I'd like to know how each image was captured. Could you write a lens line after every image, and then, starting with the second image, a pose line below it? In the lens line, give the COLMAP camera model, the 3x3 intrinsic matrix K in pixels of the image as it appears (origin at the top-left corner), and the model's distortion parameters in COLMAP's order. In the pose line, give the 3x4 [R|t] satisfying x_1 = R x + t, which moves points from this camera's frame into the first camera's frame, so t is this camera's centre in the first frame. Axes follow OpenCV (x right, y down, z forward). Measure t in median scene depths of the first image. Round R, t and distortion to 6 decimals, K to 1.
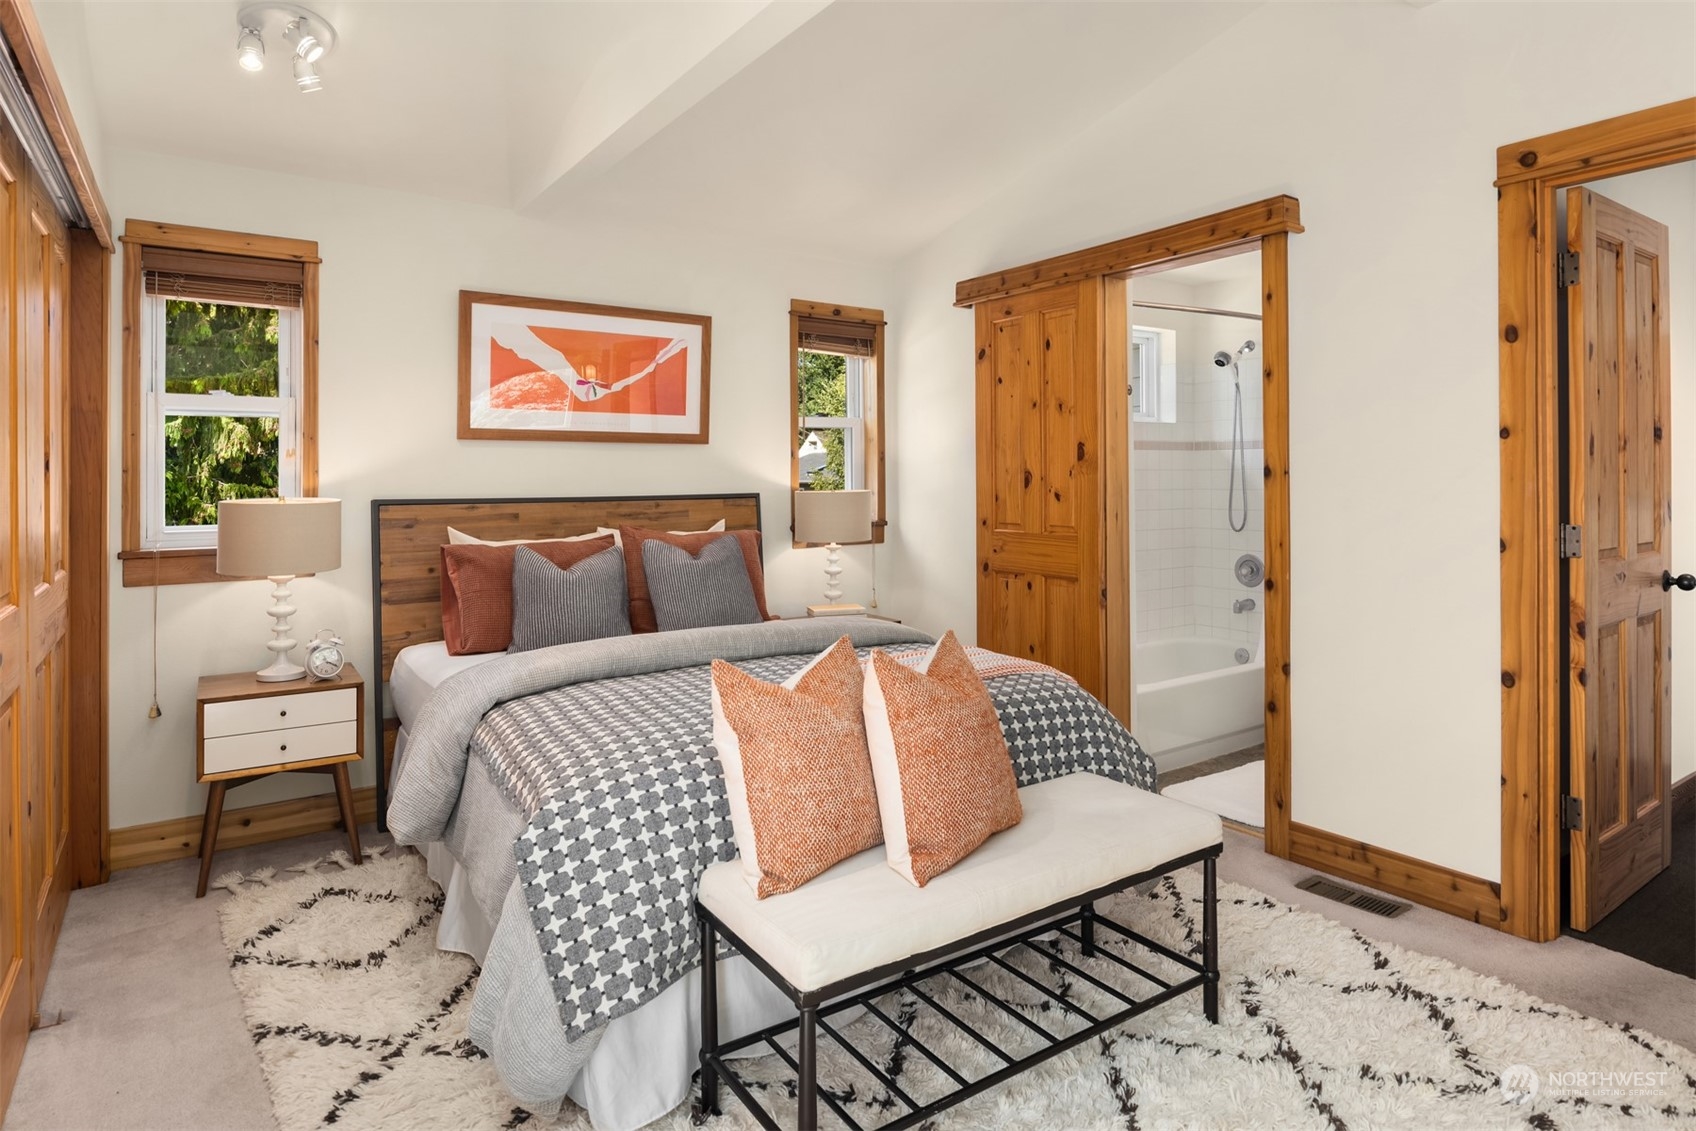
lens RADIAL K [[925.1, 0, 846.5], [0, 925.1, 487.9], [0, 0, 1]] dist [0.003392, -0.006084]
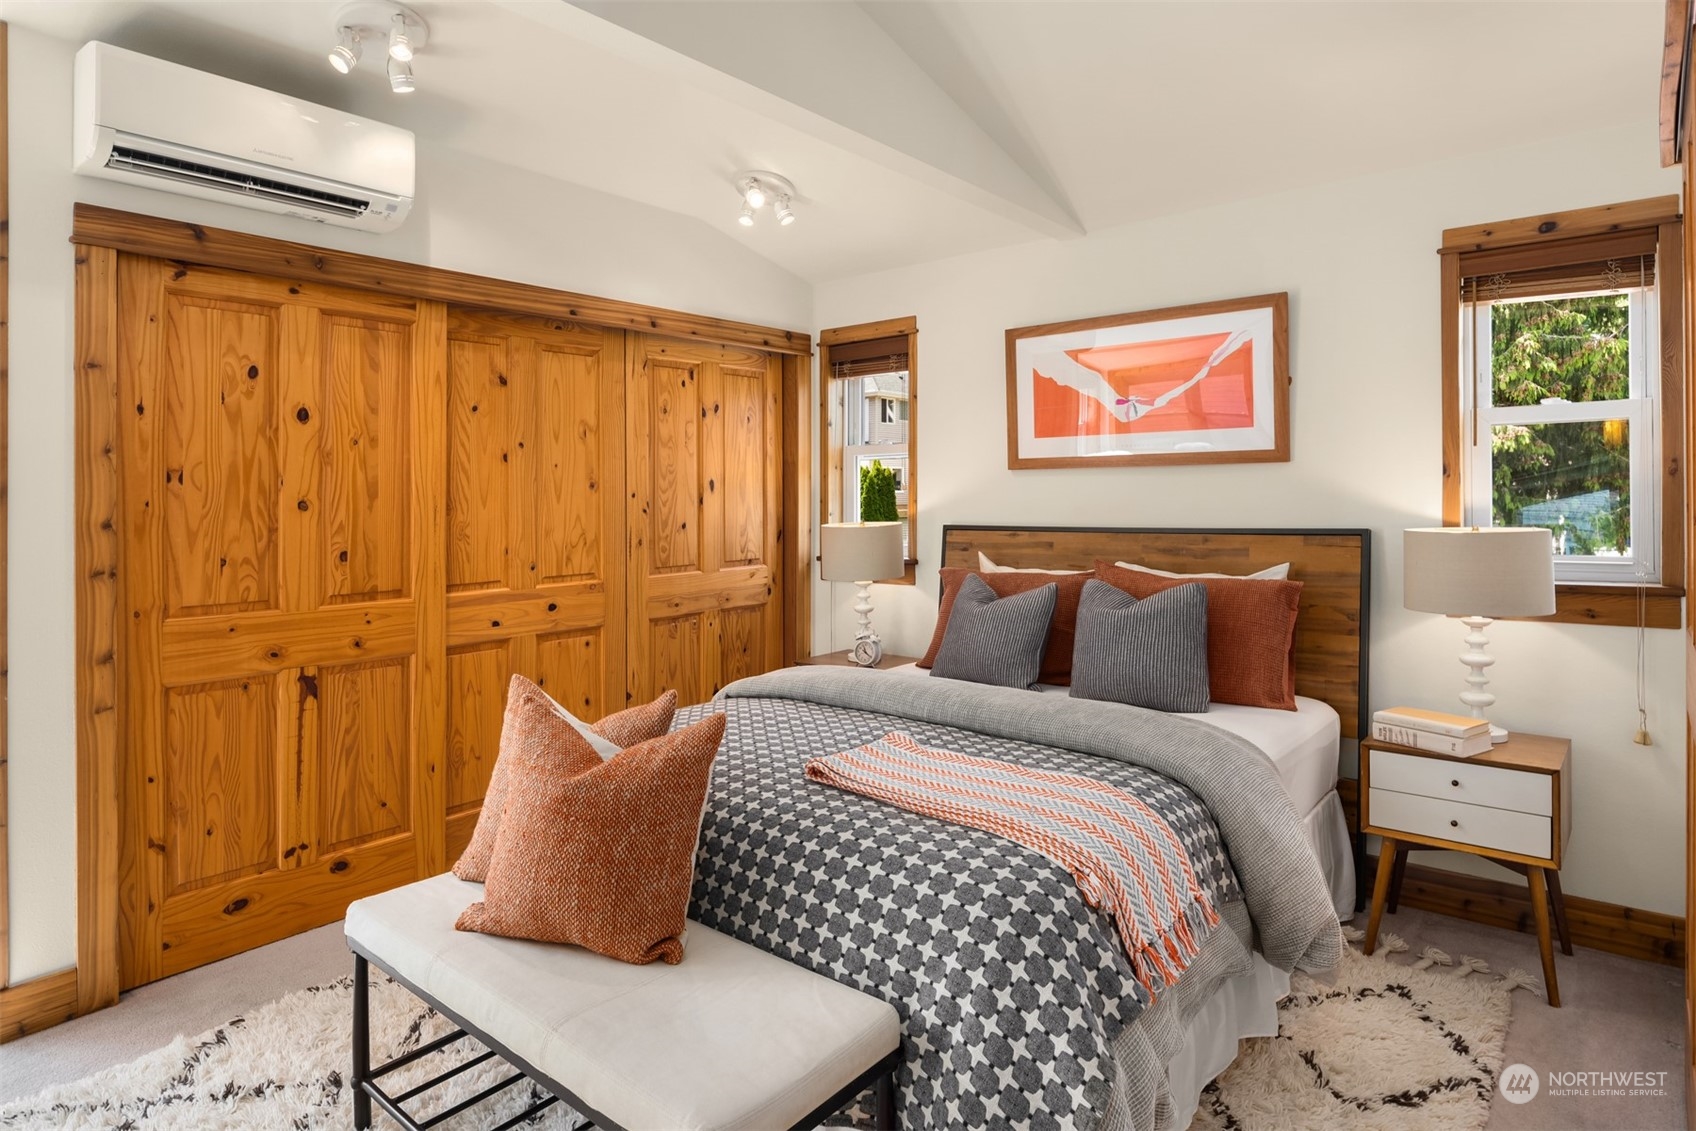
lens RADIAL K [[925.1, 0, 845.4], [0, 925.1, 481.9], [0, 0, 1]] dist [0.003392, -0.006084]
pose [[0.286720, -0.006698, -0.957991, 0.502359], [0.005914, 0.999969, -0.005222, -0.031387], [0.957996, -0.004169, 0.286751, 0.471623]]
